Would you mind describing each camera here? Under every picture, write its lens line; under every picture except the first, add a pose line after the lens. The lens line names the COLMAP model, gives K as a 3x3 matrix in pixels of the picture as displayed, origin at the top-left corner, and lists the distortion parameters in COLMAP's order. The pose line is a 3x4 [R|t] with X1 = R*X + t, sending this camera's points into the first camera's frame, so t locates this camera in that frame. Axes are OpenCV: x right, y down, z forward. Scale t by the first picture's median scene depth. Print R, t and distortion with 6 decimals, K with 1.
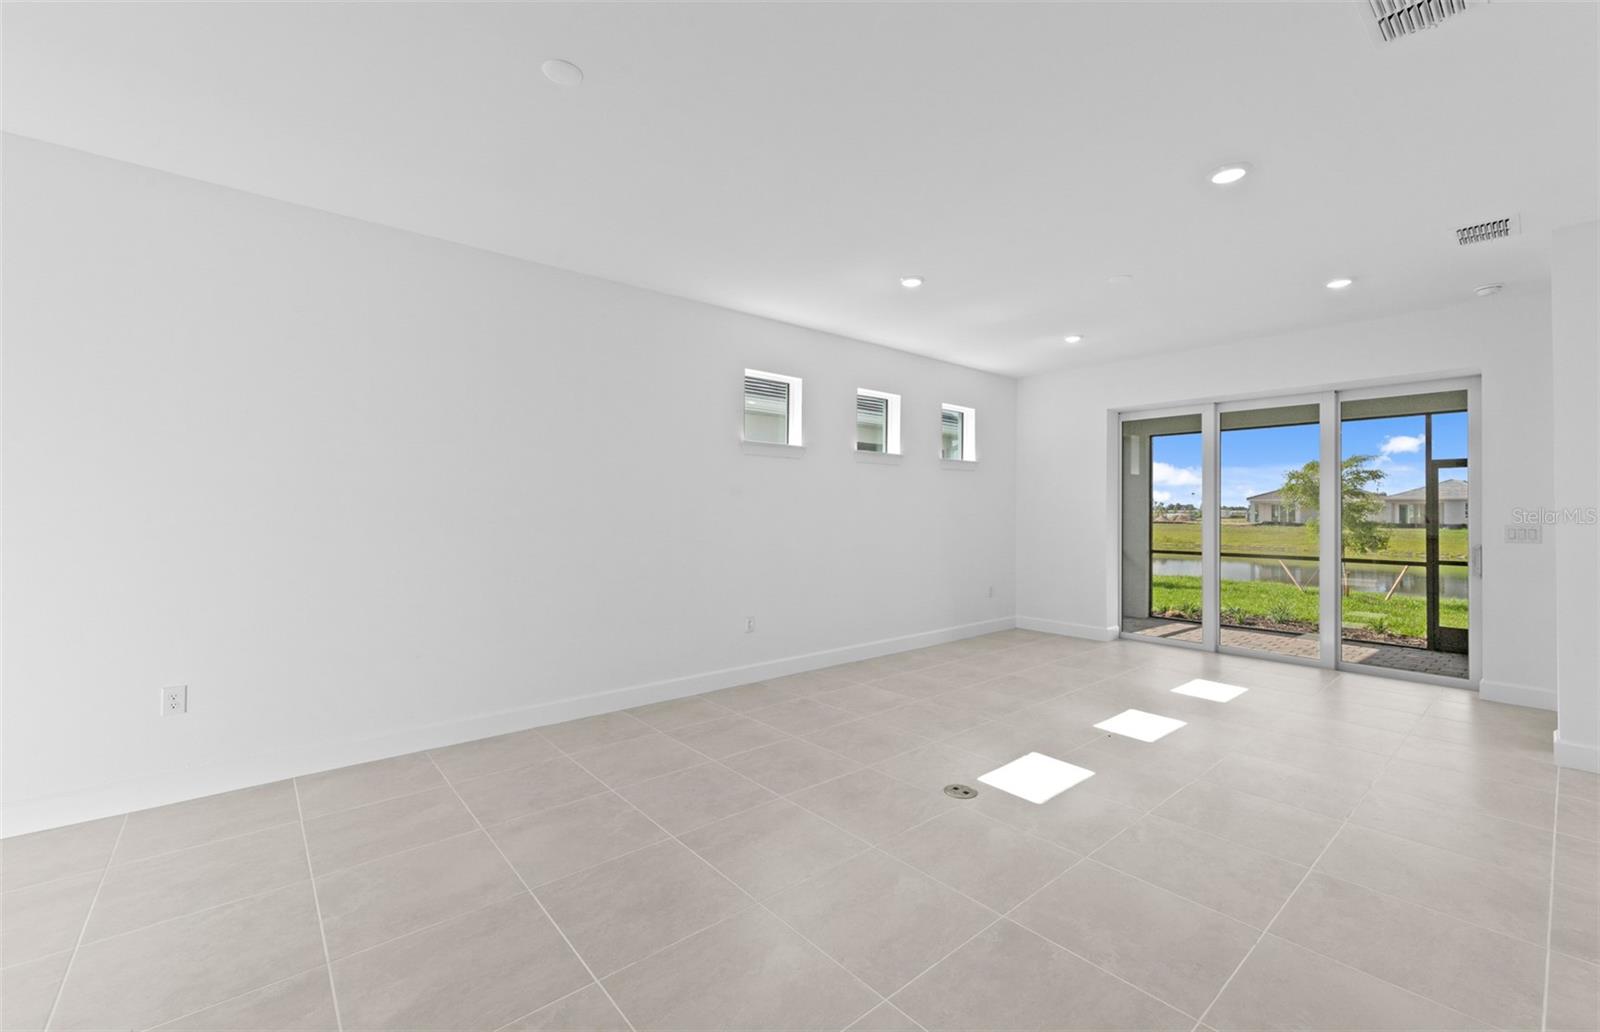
lens RADIAL K [[640.0, 0, 789.7], [0, 640.0, 500.2], [0, 0, 1]] dist [0.006159, 0.000070]
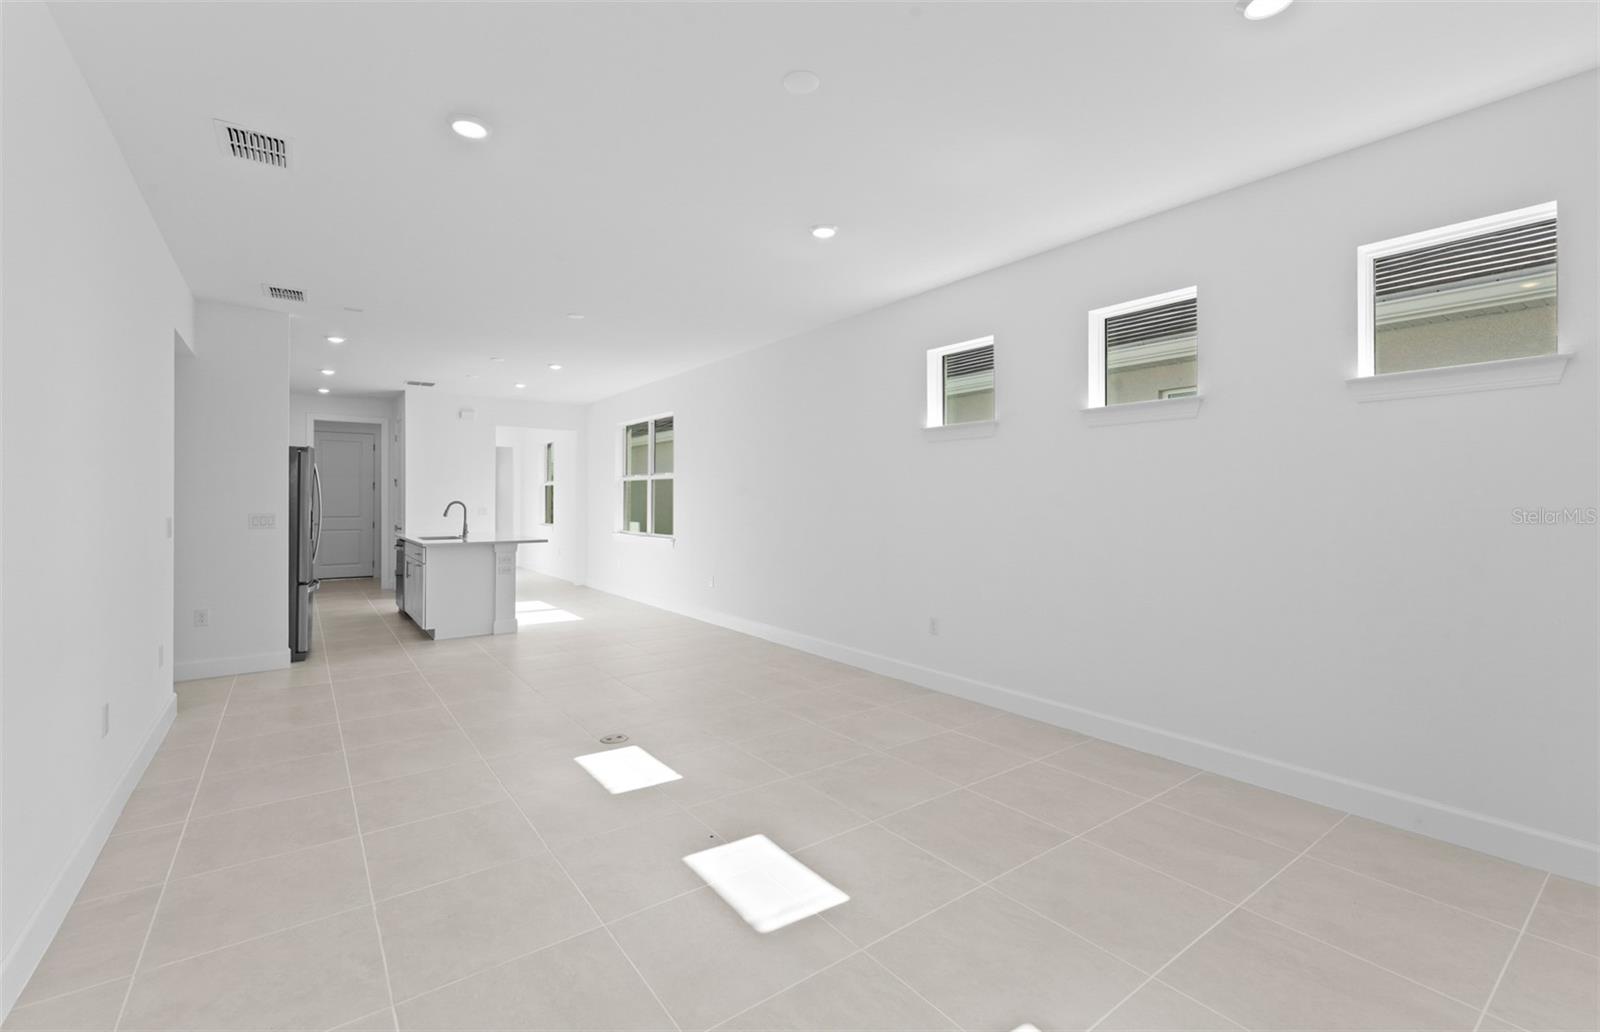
lens RADIAL K [[660.1, 0, 808.8], [0, 660.1, 501.9], [0, 0, 1]] dist [-0.000232, 0.000060]
pose [[-0.033835, 0.000536, -0.999427, 0.643598], [0.014803, 0.999890, 0.000035, 0.008704], [0.999318, -0.014793, -0.033839, 0.611952]]
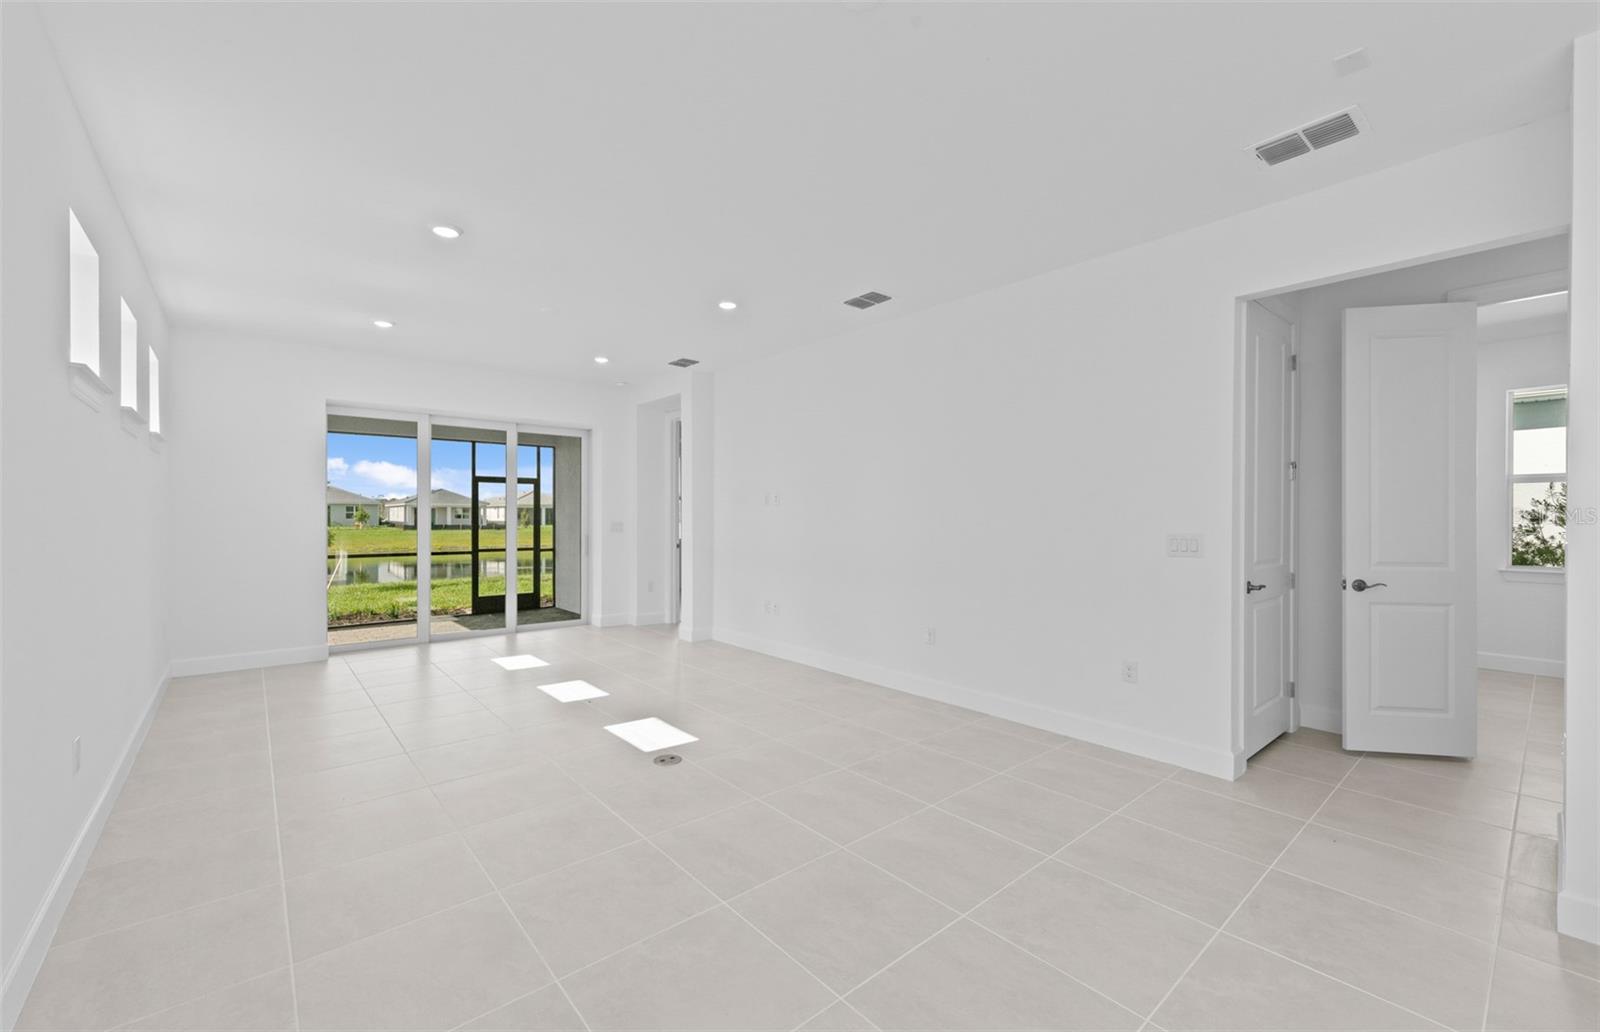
lens RADIAL K [[640.0, 0, 789.0], [0, 640.0, 522.9], [0, 0, 1]] dist [0.006159, 0.000070]
pose [[-0.011285, -0.013989, 0.999838, -0.379123], [-0.019116, 0.999722, 0.013772, 0.005198], [-0.999754, -0.018957, -0.011550, 0.349994]]
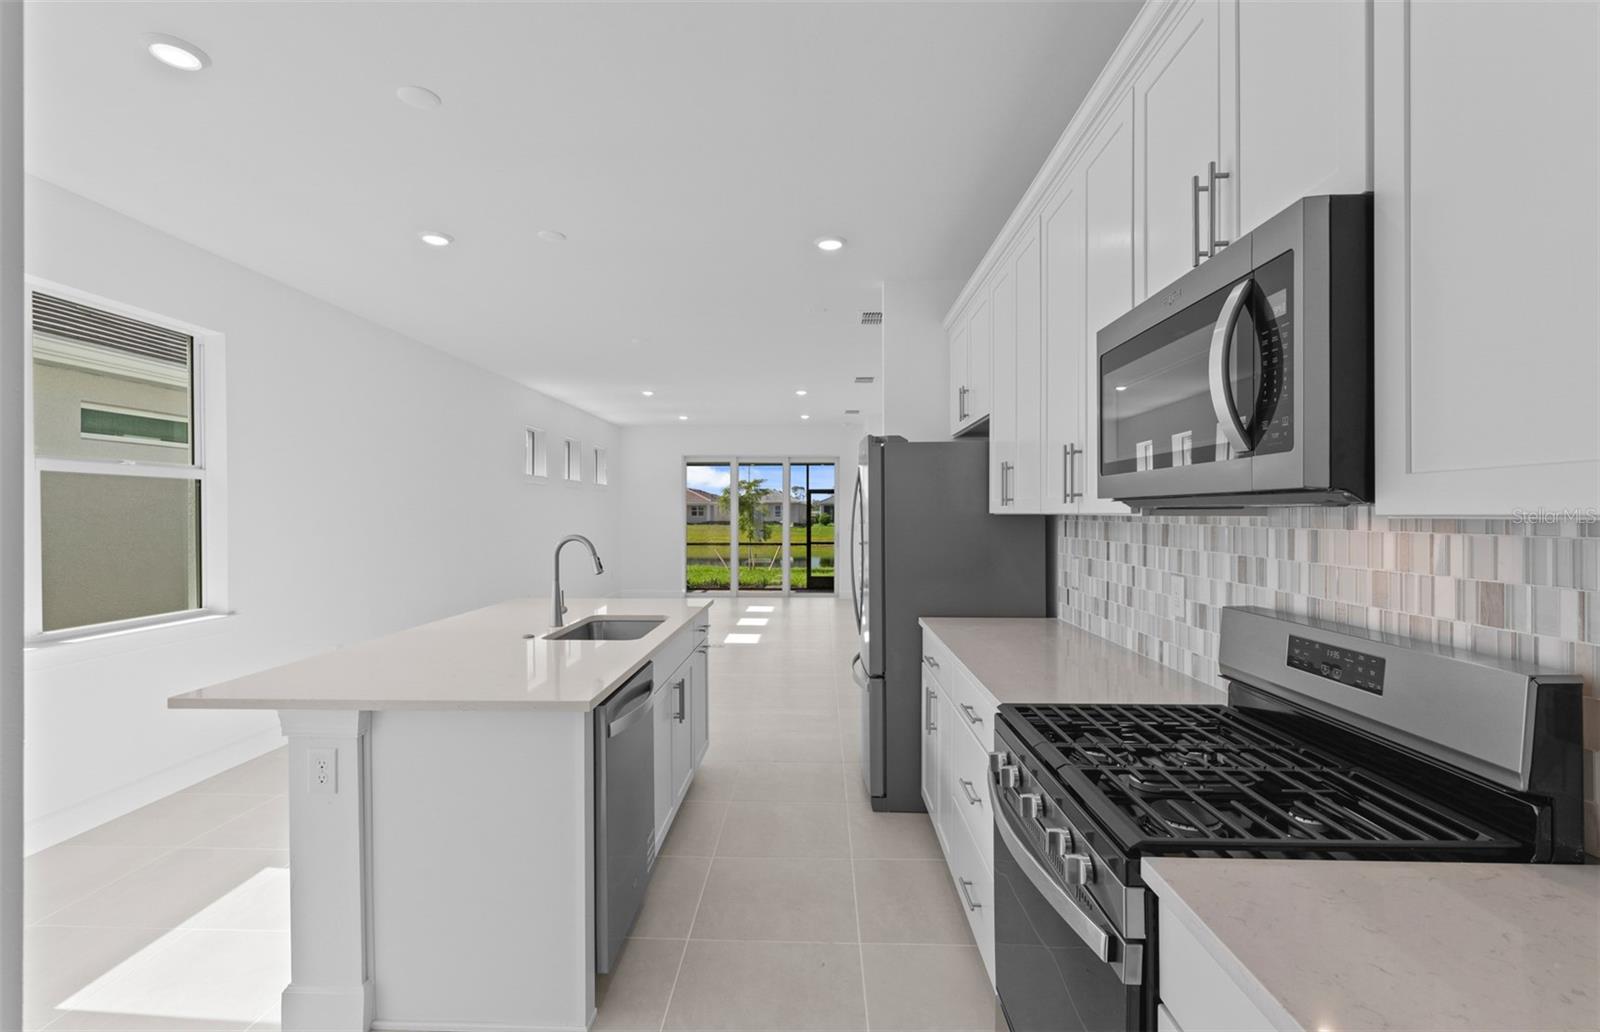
lens RADIAL K [[718.8, 0, 788.7], [0, 718.8, 514.9], [0, 0, 1]] dist [0.002312, 0.000536]
pose [[0.669564, -0.006262, 0.742728, -0.626013], [-0.009155, 0.999819, 0.016683, -0.022595], [-0.742698, -0.017970, 0.669385, -0.381711]]
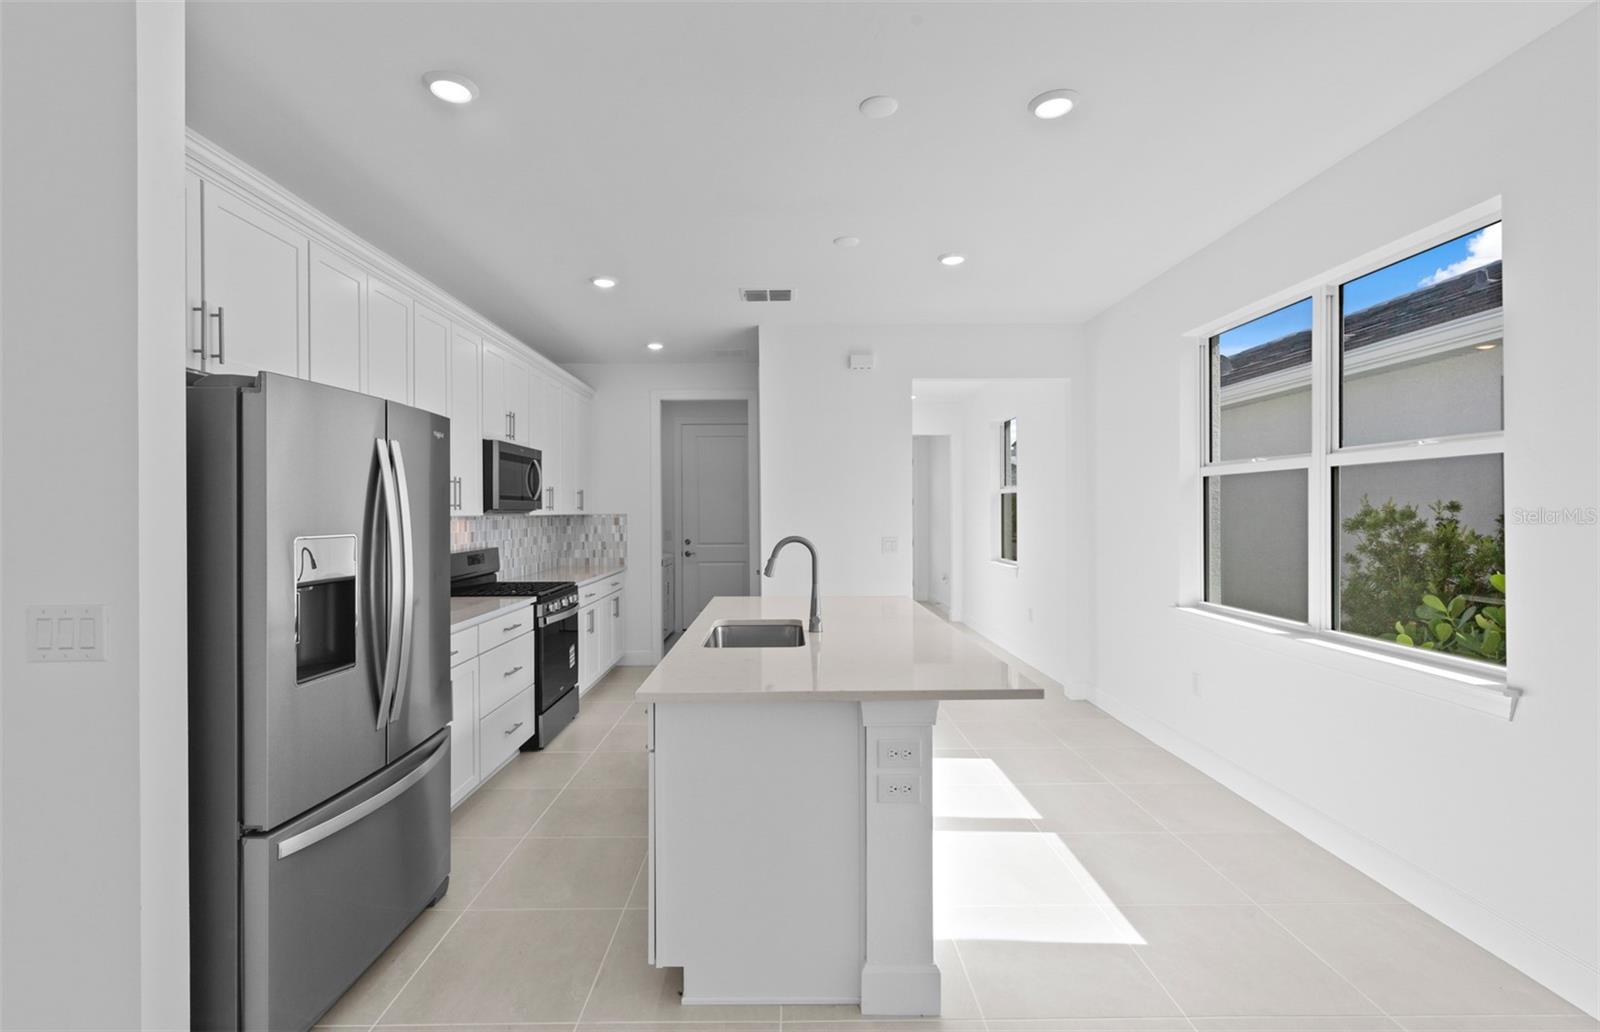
lens RADIAL K [[718.8, 0, 783.7], [0, 718.8, 511.8], [0, 0, 1]] dist [0.002312, 0.000536]
pose [[-0.640149, 0.002174, -0.768247, -0.044119], [0.019339, 0.999725, -0.013285, -0.009608], [0.768007, -0.023361, -0.640015, 0.292328]]
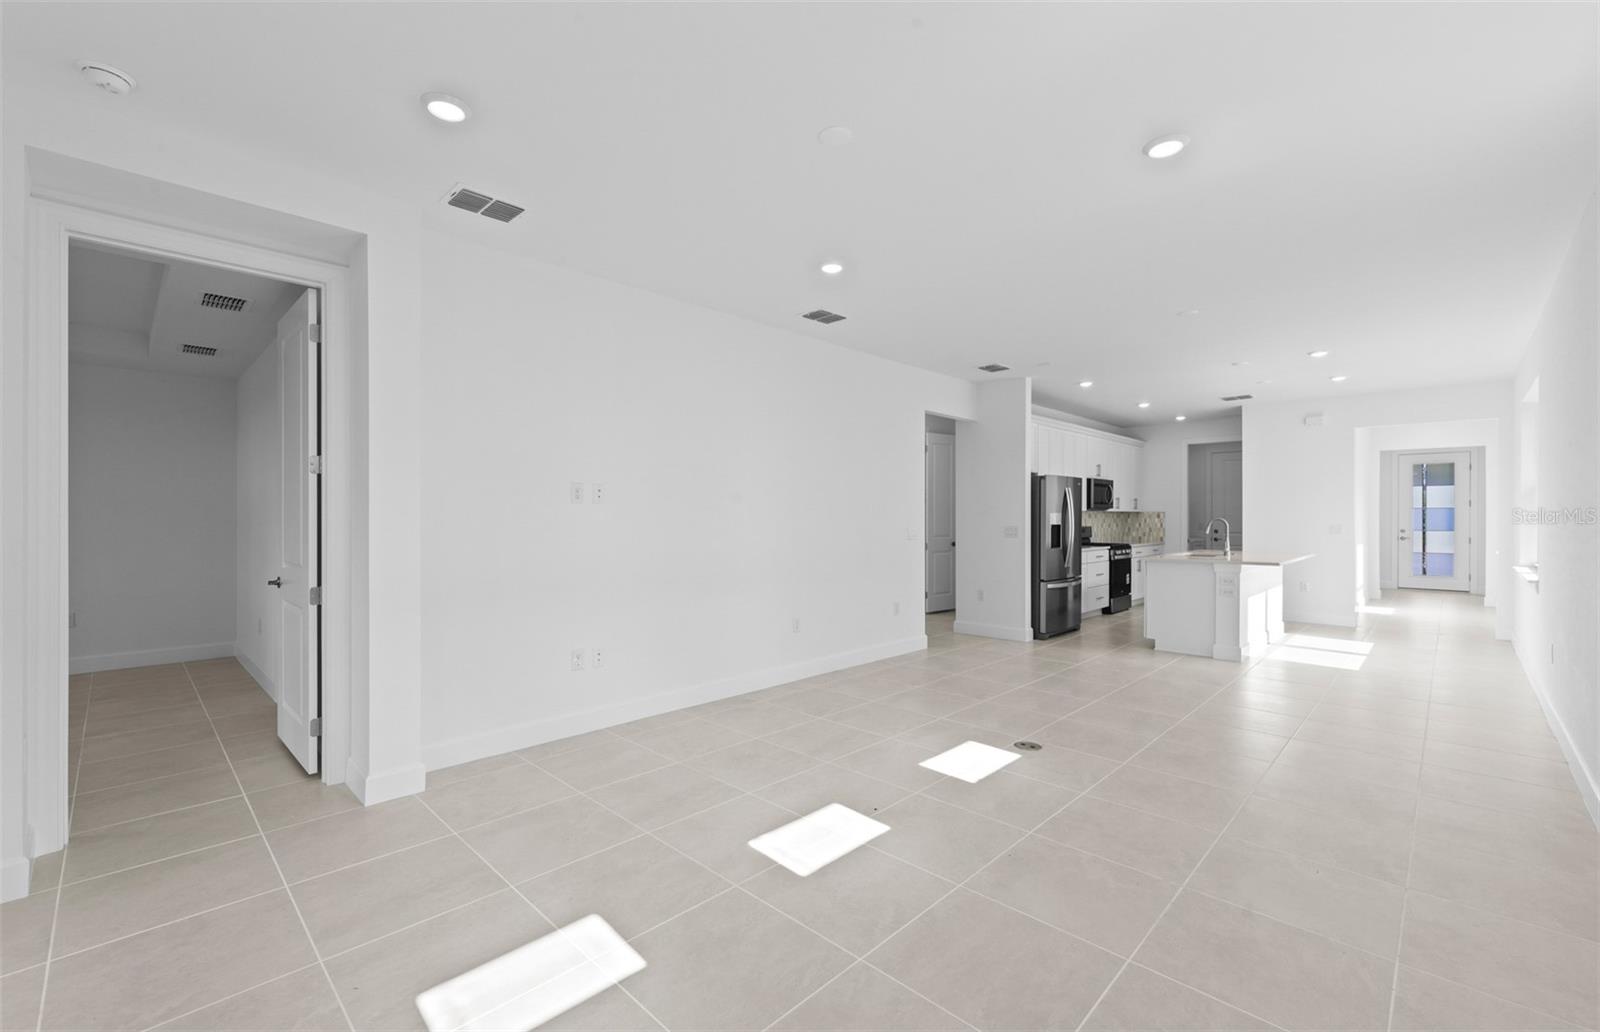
lens RADIAL K [[660.1, 0, 785.6], [0, 660.1, 517.3], [0, 0, 1]] dist [-0.000232, 0.000060]
pose [[-0.996049, -0.002420, -0.088778, 0.365777], [-0.000875, 0.999848, -0.017438, 0.017038], [0.088806, -0.017291, -0.995899, 0.964504]]
